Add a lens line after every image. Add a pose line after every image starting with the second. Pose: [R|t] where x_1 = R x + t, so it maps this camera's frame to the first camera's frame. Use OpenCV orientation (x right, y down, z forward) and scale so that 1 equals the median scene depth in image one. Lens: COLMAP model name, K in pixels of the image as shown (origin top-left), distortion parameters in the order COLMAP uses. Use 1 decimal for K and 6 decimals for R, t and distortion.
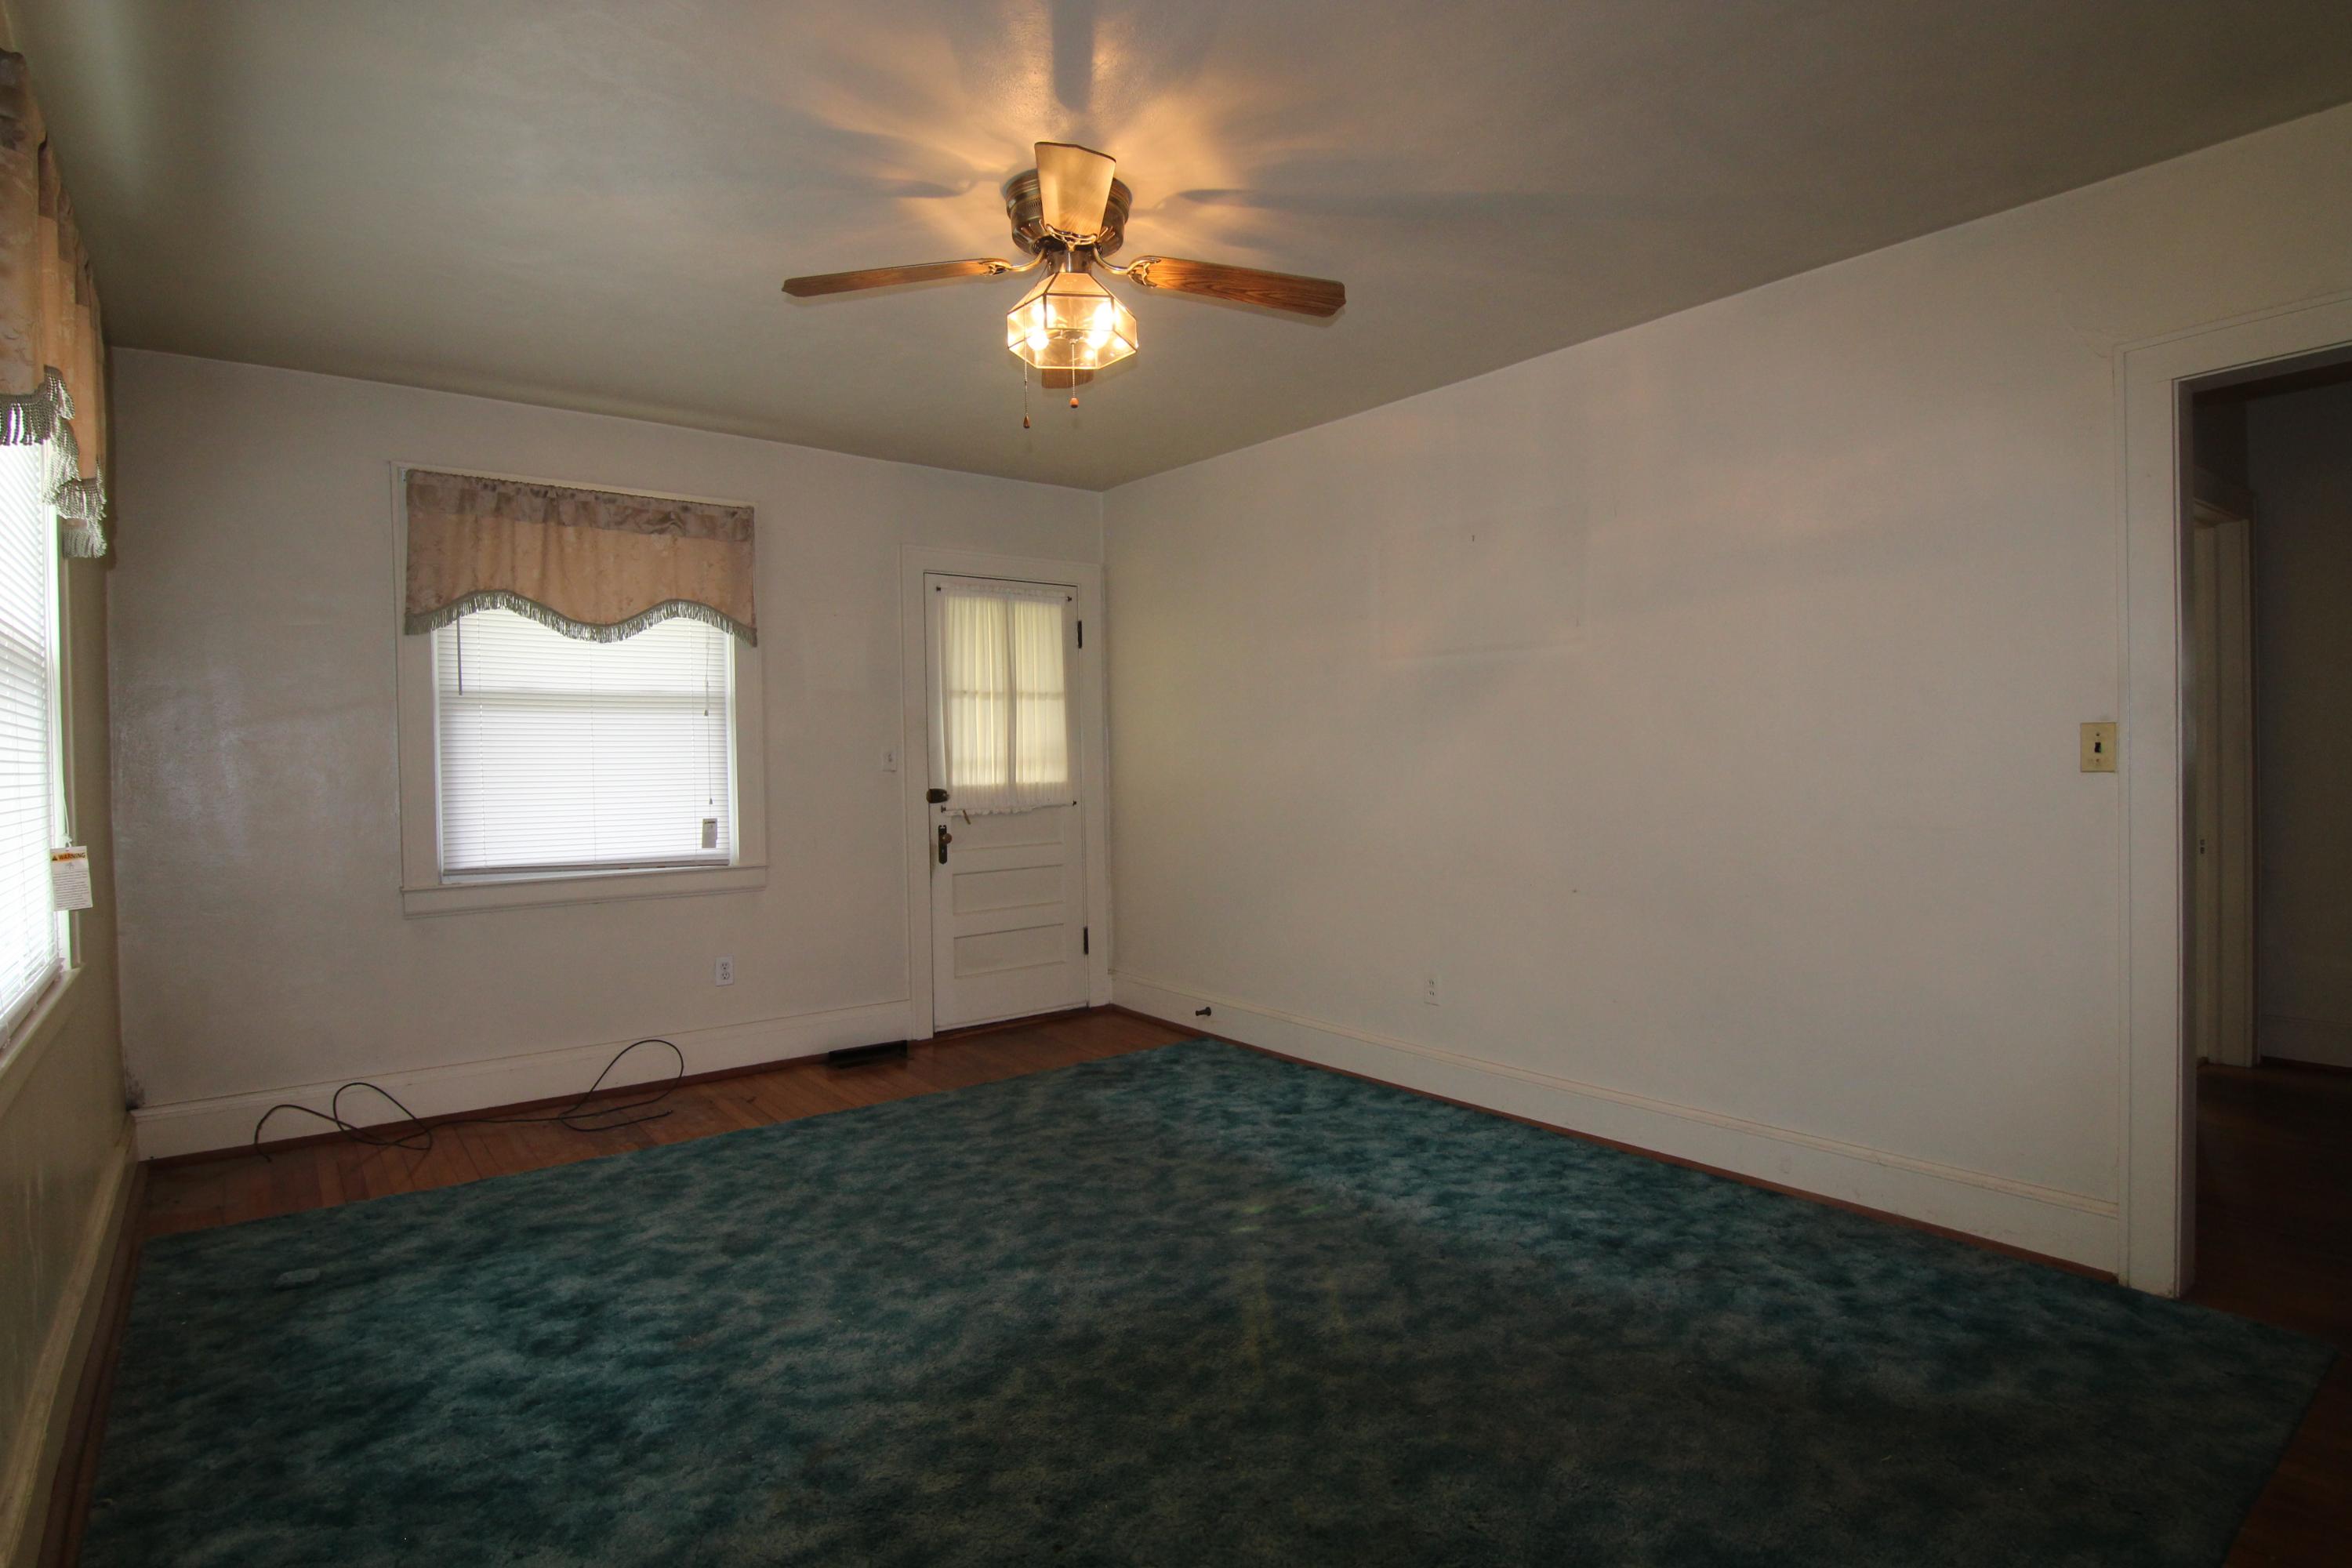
lens RADIAL K [[1191.5, 0, 1177.0], [0, 1191.5, 774.8], [0, 0, 1]] dist [-0.000857, -0.014885]
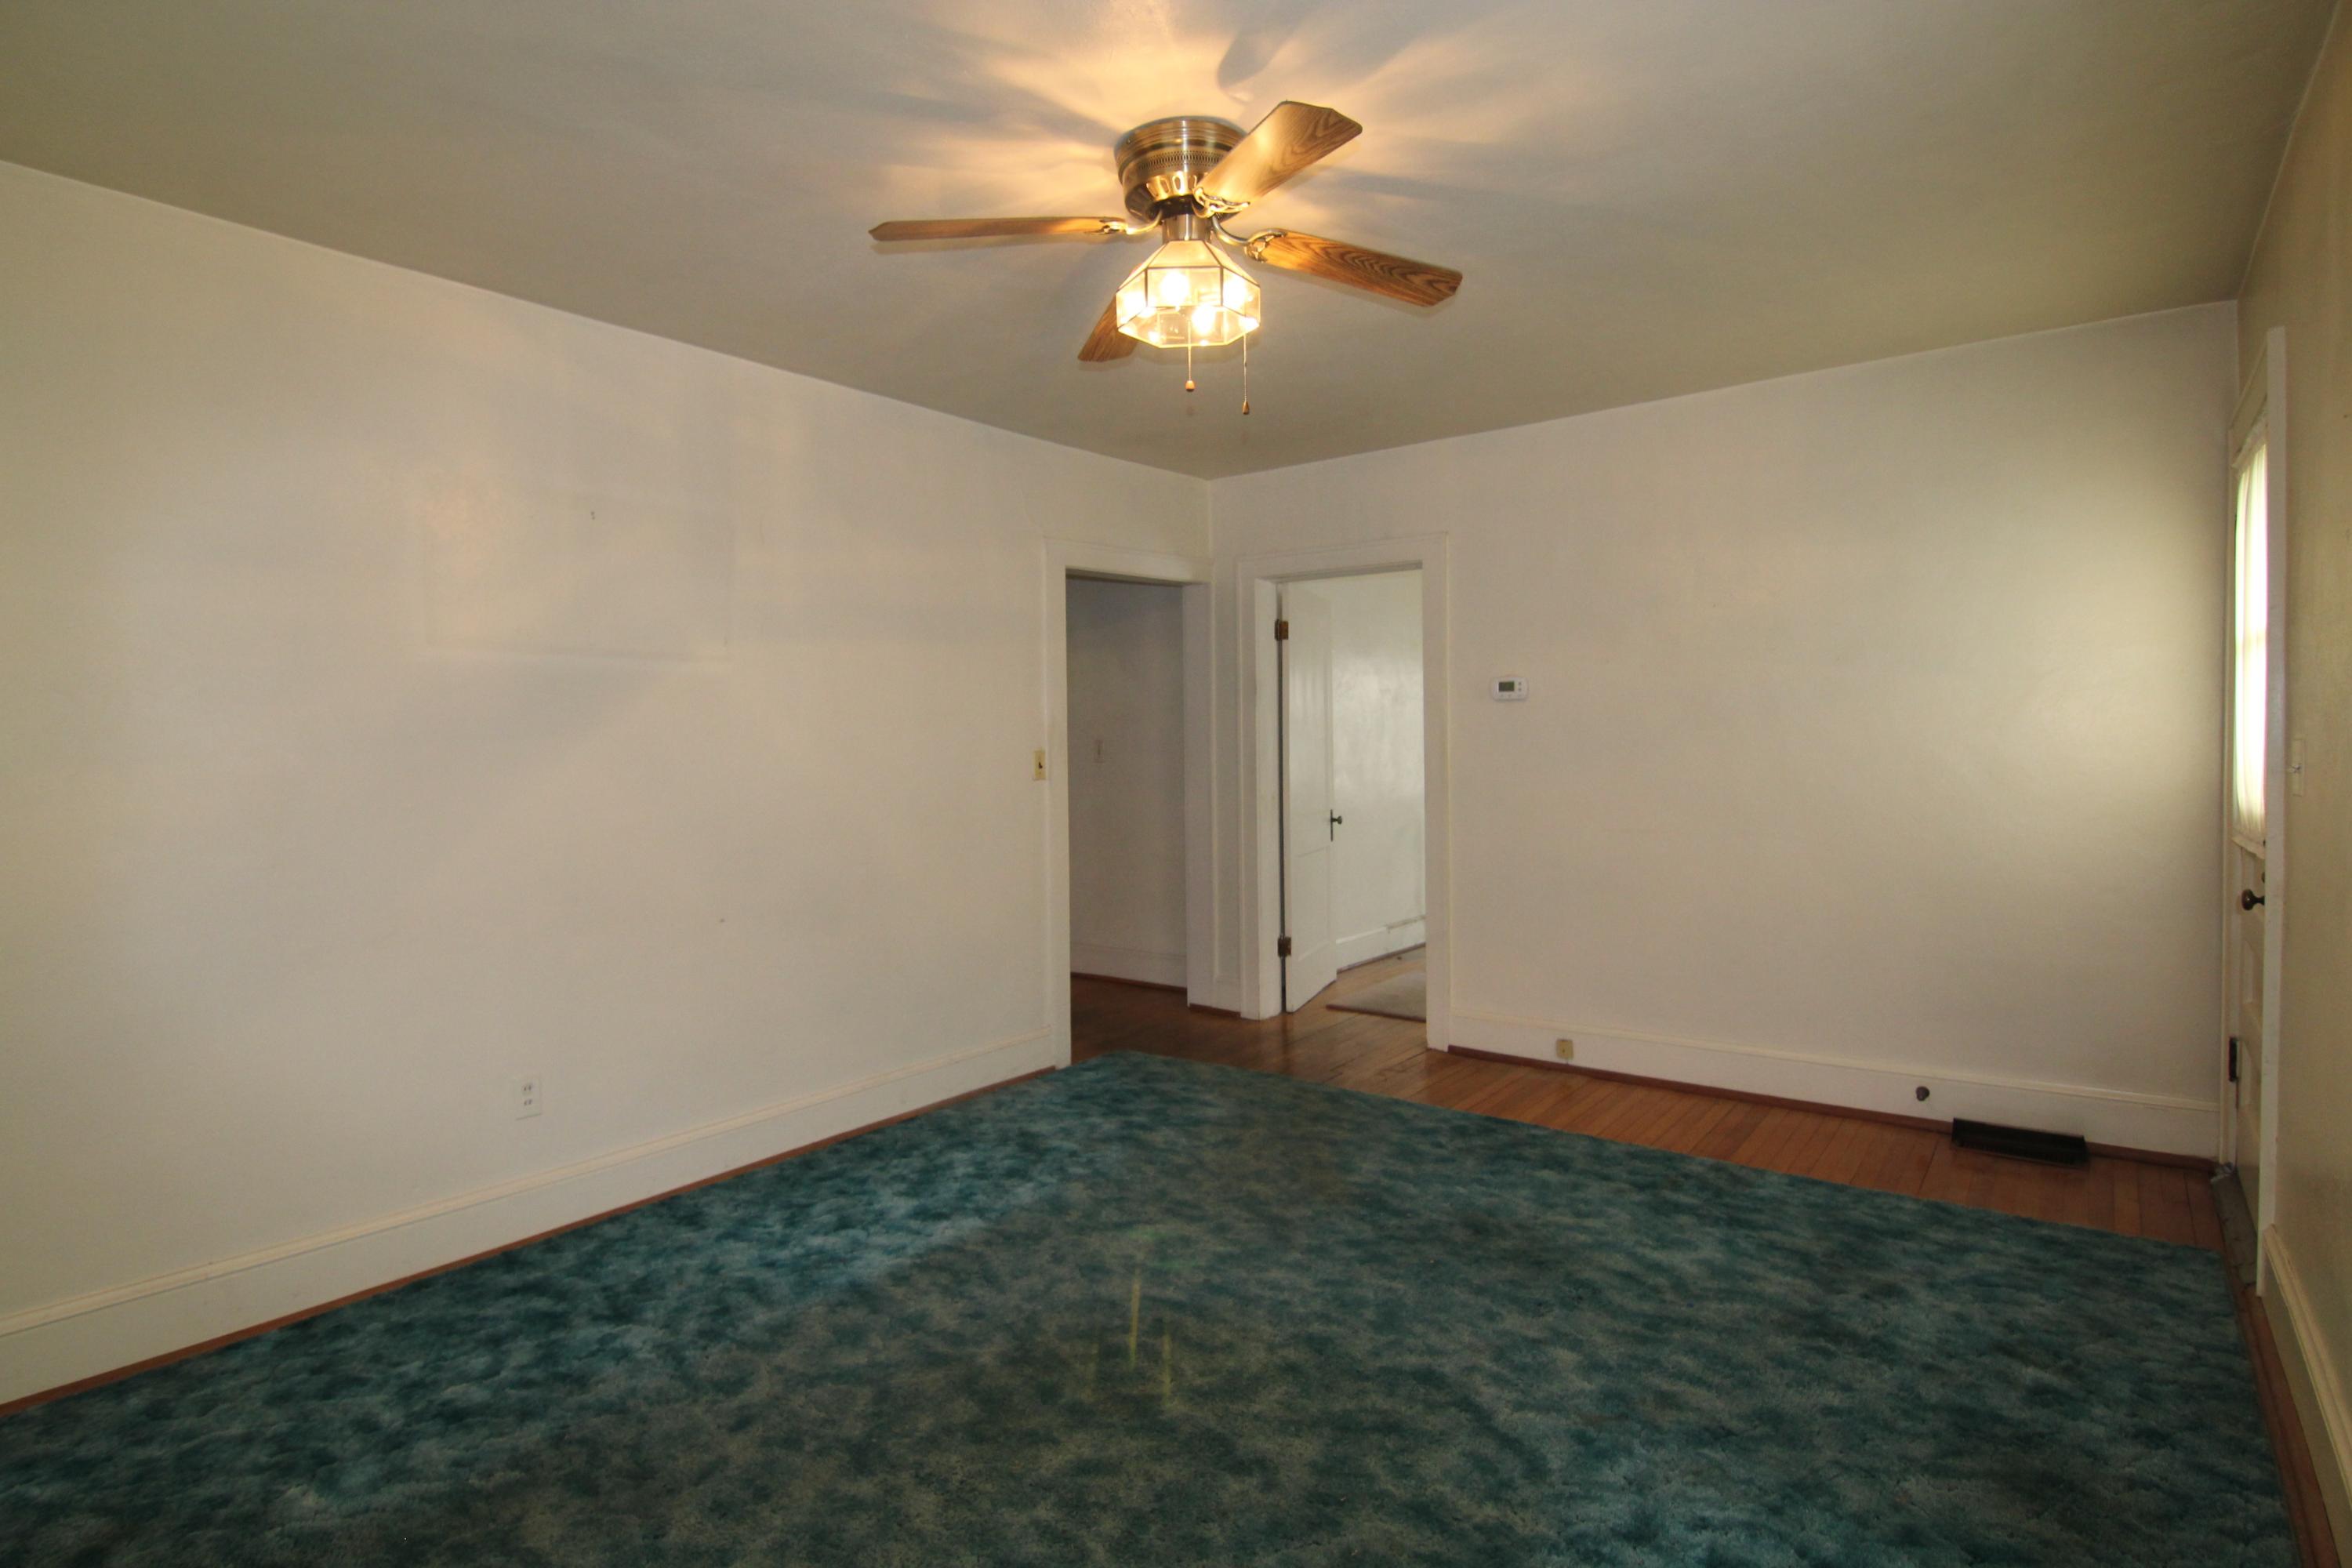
lens RADIAL K [[1193.0, 0, 1170.0], [0, 1193.0, 775.7], [0, 0, 1]] dist [-0.002368, -0.014771]
pose [[-0.241357, -0.009131, 0.970393, -0.904931], [0.036118, 0.999178, 0.018385, -0.031575], [-0.969764, 0.039486, -0.240829, 1.166578]]
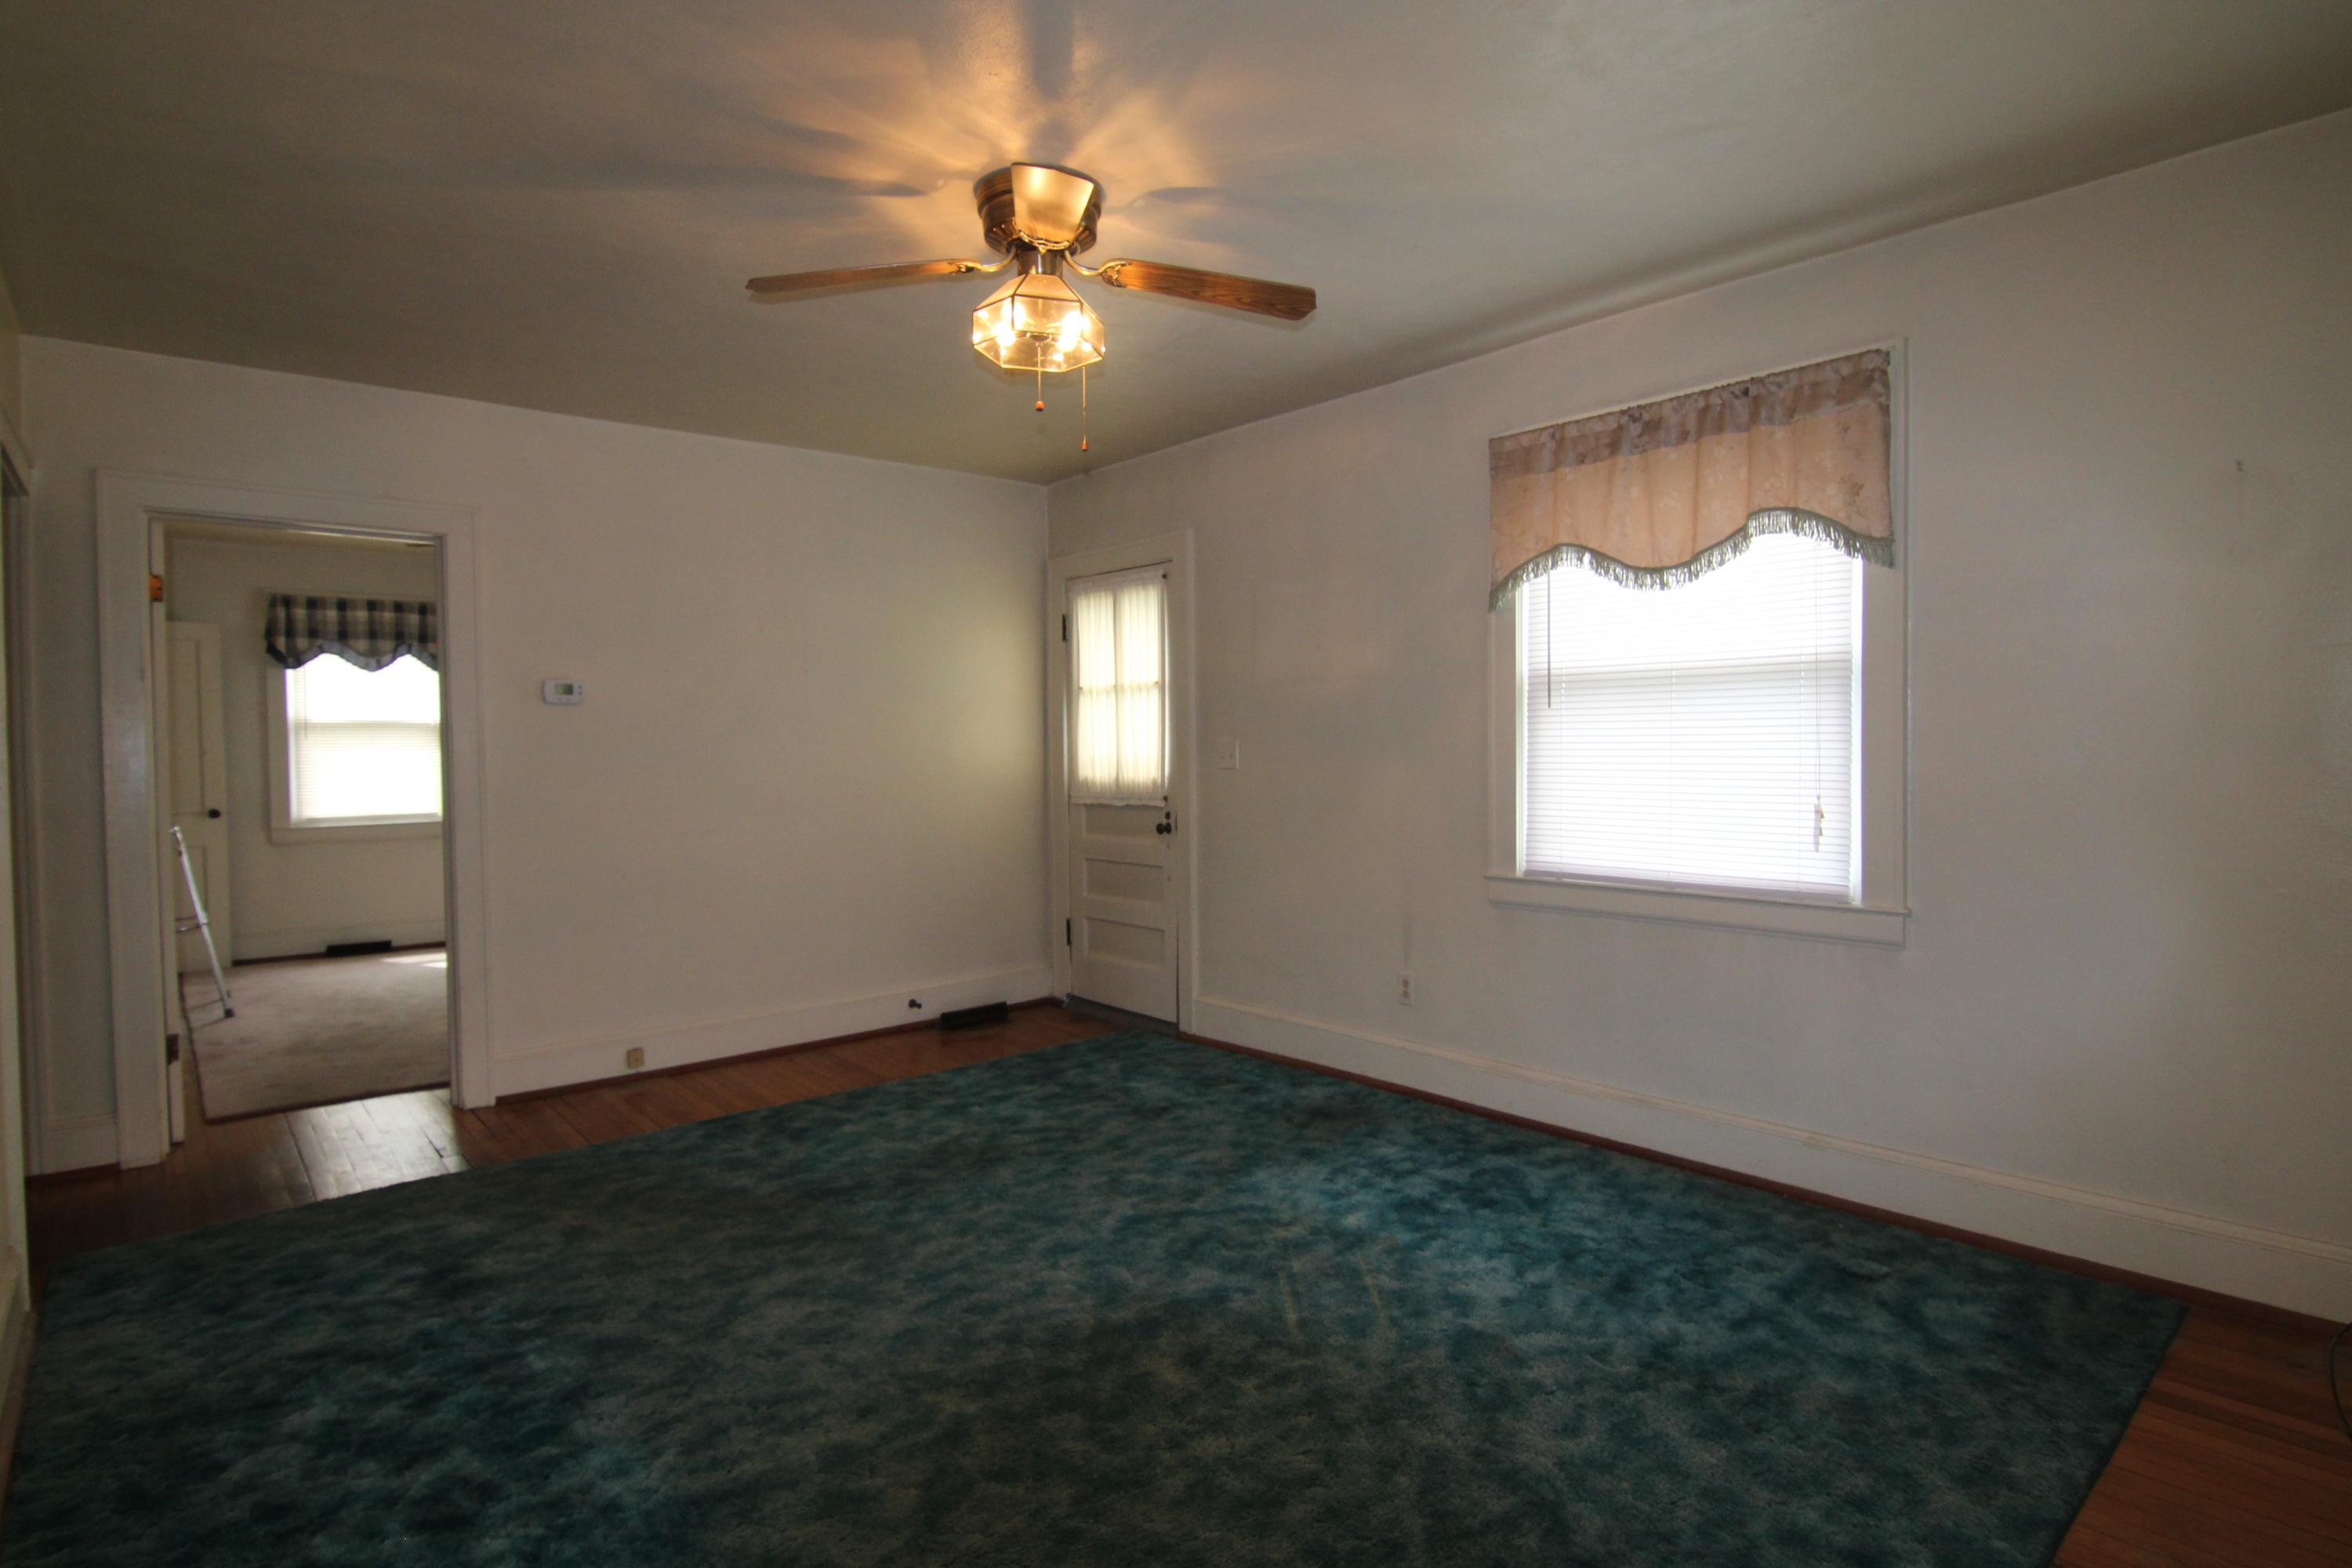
lens RADIAL K [[1193.0, 0, 1170.0], [0, 1193.0, 775.7], [0, 0, 1]] dist [-0.002368, -0.014771]
pose [[-0.998626, 0.030844, -0.042359, -0.134155], [0.028917, 0.998551, 0.045383, -0.043597], [0.043697, 0.044095, -0.998071, 1.885438]]
